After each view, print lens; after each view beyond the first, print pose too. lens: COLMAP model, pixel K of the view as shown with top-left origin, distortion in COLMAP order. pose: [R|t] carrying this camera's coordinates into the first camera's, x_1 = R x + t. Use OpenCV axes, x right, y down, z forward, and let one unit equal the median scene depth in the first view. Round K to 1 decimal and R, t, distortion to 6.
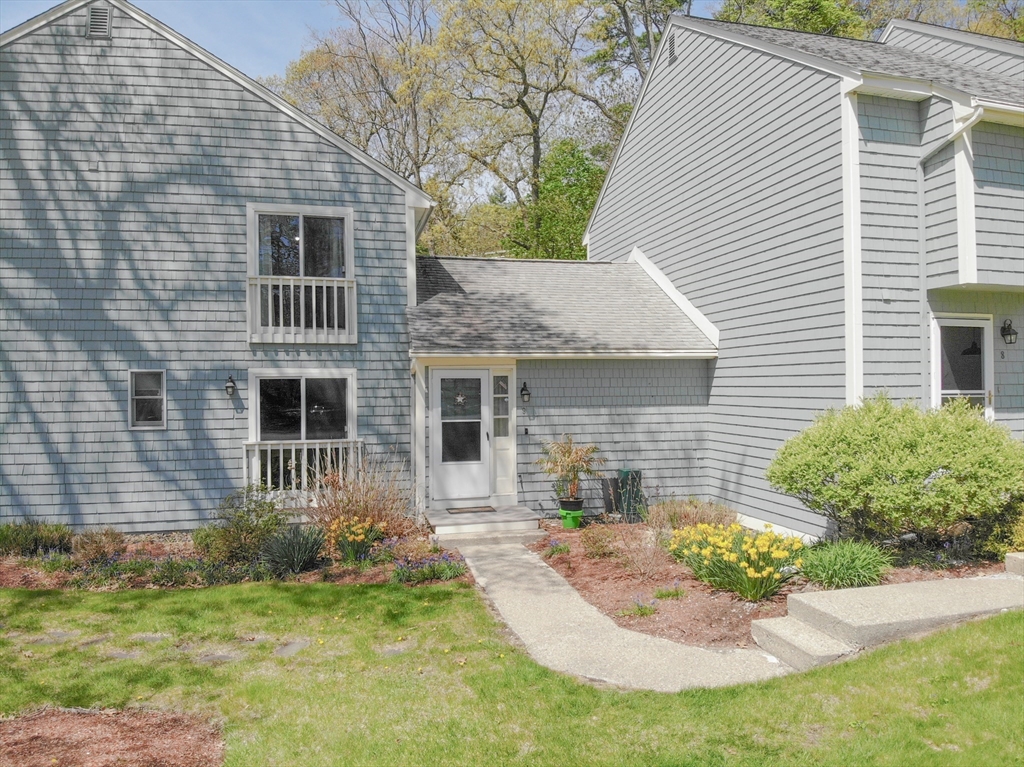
lens RADIAL K [[757.1, 0, 512.0], [0, 757.1, 383.5], [0, 0, 1]] dist [0.044092, -0.148192]
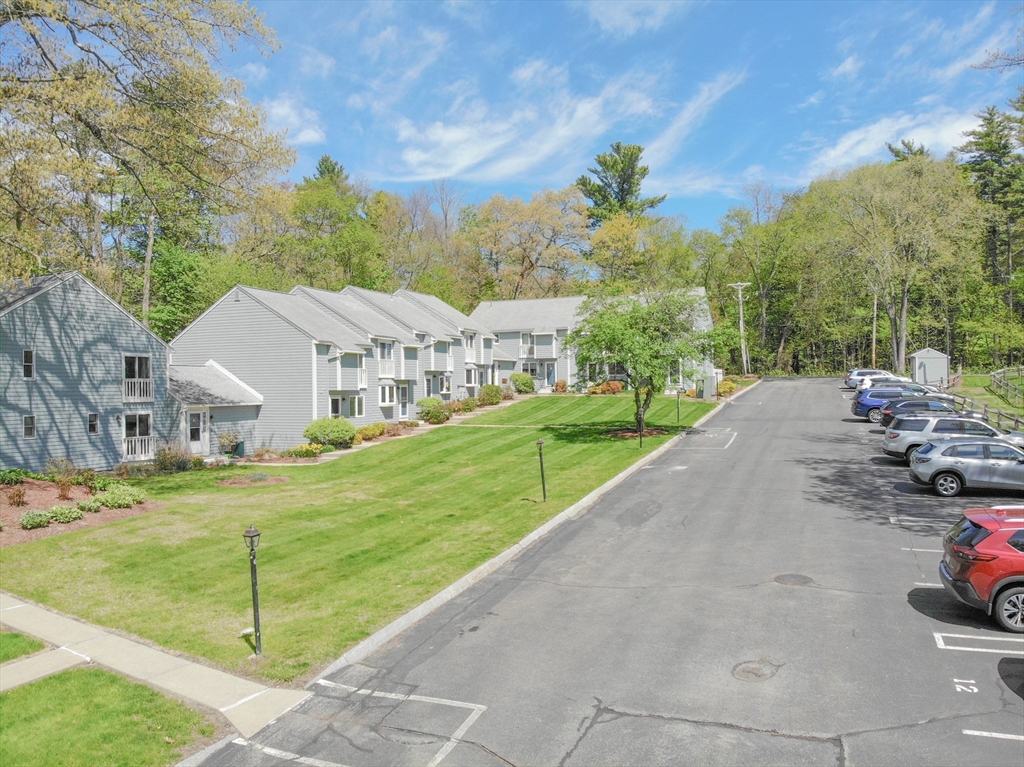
lens RADIAL K [[719.5, 0, 527.7], [0, 719.5, 387.6], [0, 0, 1]] dist [0.031175, -0.118491]
pose [[0.575145, 0.005034, 0.818036, -1.711108], [0.006849, 0.999916, -0.010969, -0.070920], [-0.818023, 0.011912, 0.575063, -1.806281]]
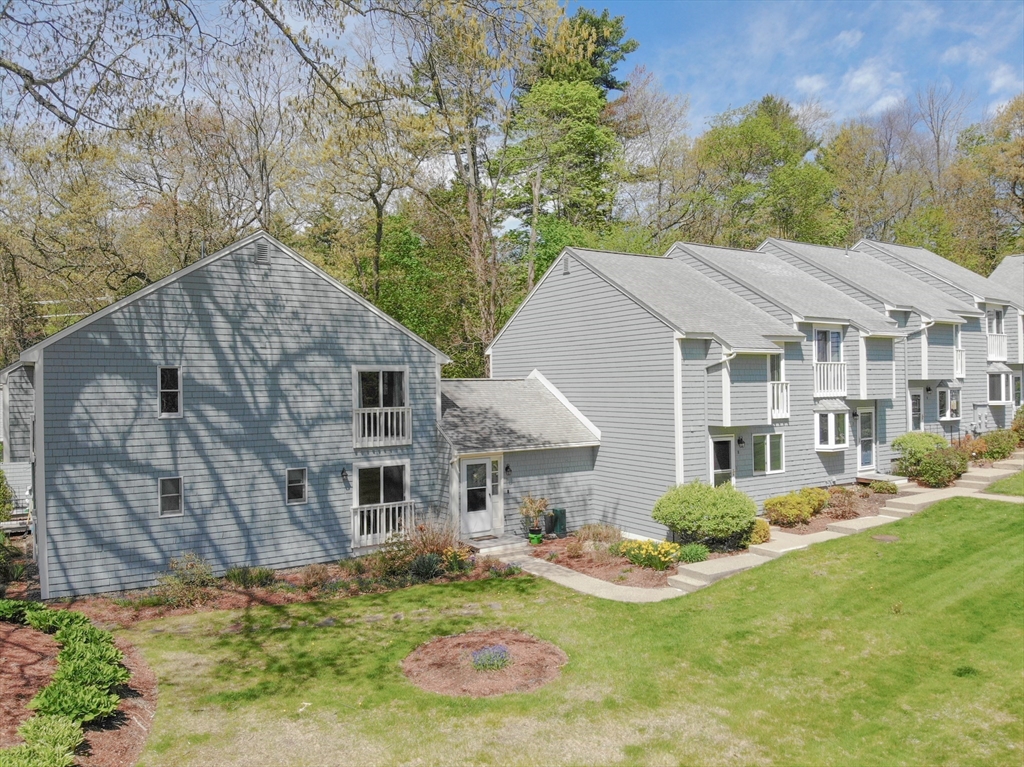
lens RADIAL K [[710.0, 0, 532.2], [0, 710.0, 386.2], [0, 0, 1]] dist [0.108649, -0.233251]
pose [[0.940782, -0.000395, 0.339012, -0.528835], [0.003952, 0.999944, -0.009802, -0.180015], [-0.338989, 0.010561, 0.940731, -0.652153]]
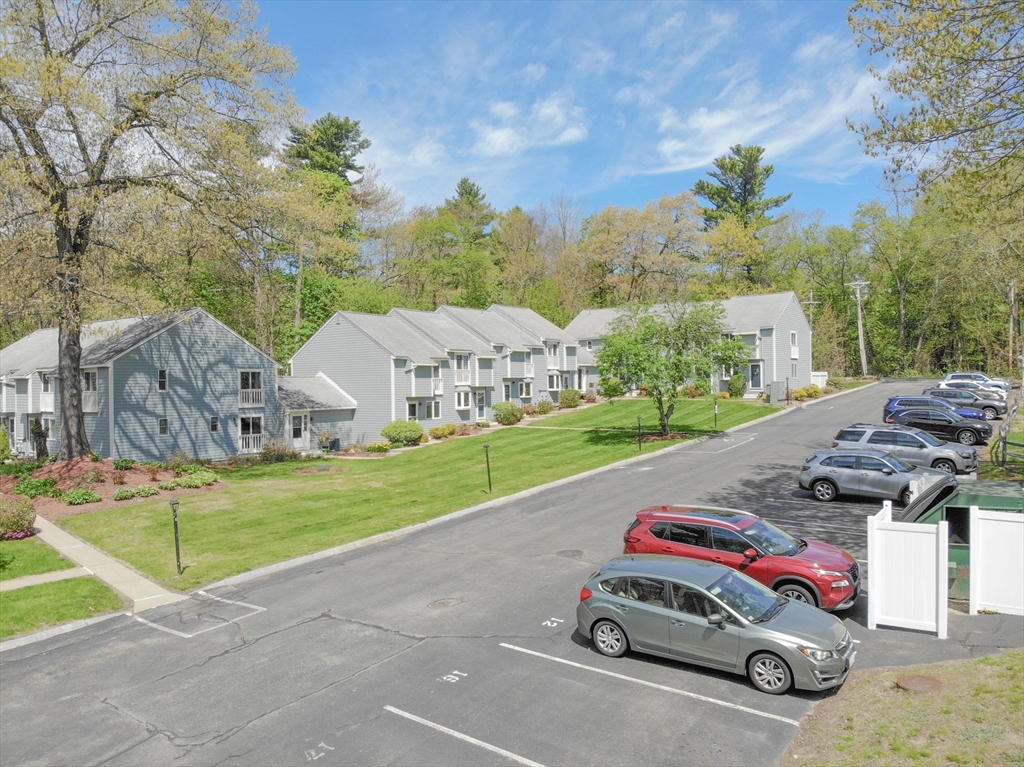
lens RADIAL K [[710.0, 0, 532.2], [0, 710.0, 386.2], [0, 0, 1]] dist [0.108649, -0.233251]
pose [[0.752905, 0.001147, 0.658128, -1.595747], [0.006655, 0.999934, -0.009356, -0.118571], [-0.658096, 0.011424, 0.752848, -2.571337]]
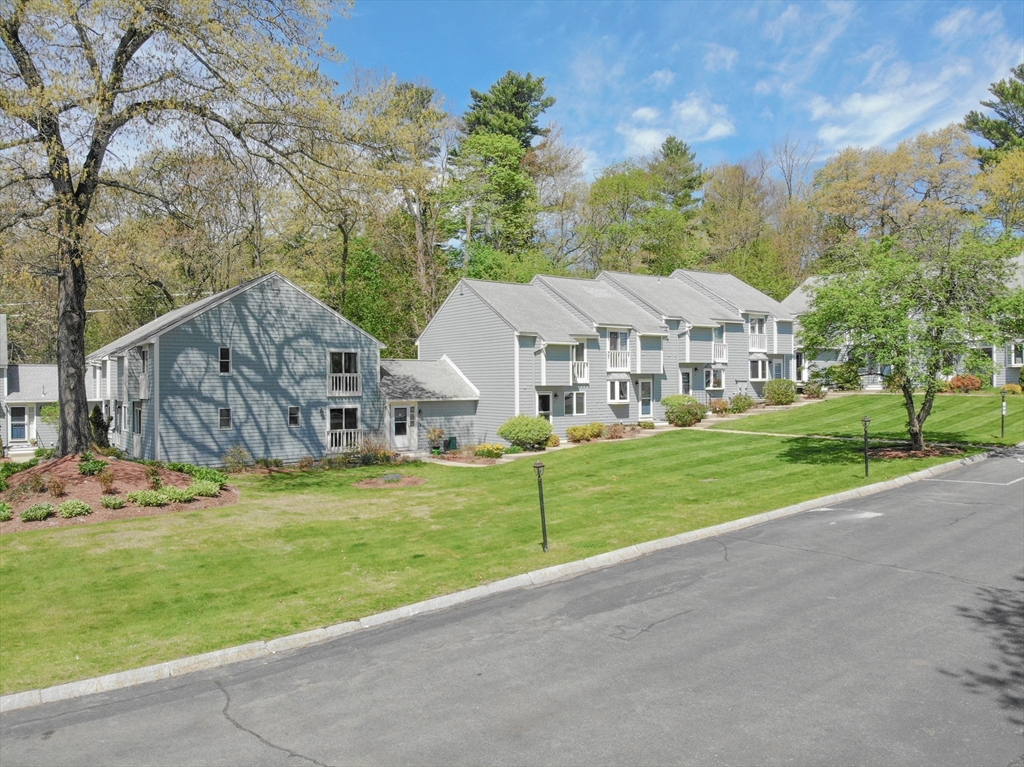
lens RADIAL K [[710.0, 0, 532.2], [0, 710.0, 386.2], [0, 0, 1]] dist [0.108649, -0.233251]
pose [[0.926336, 0.004990, 0.376665, -0.675397], [-0.003202, 0.999980, -0.005374, -0.082591], [-0.376684, 0.003772, 0.926334, -1.915178]]
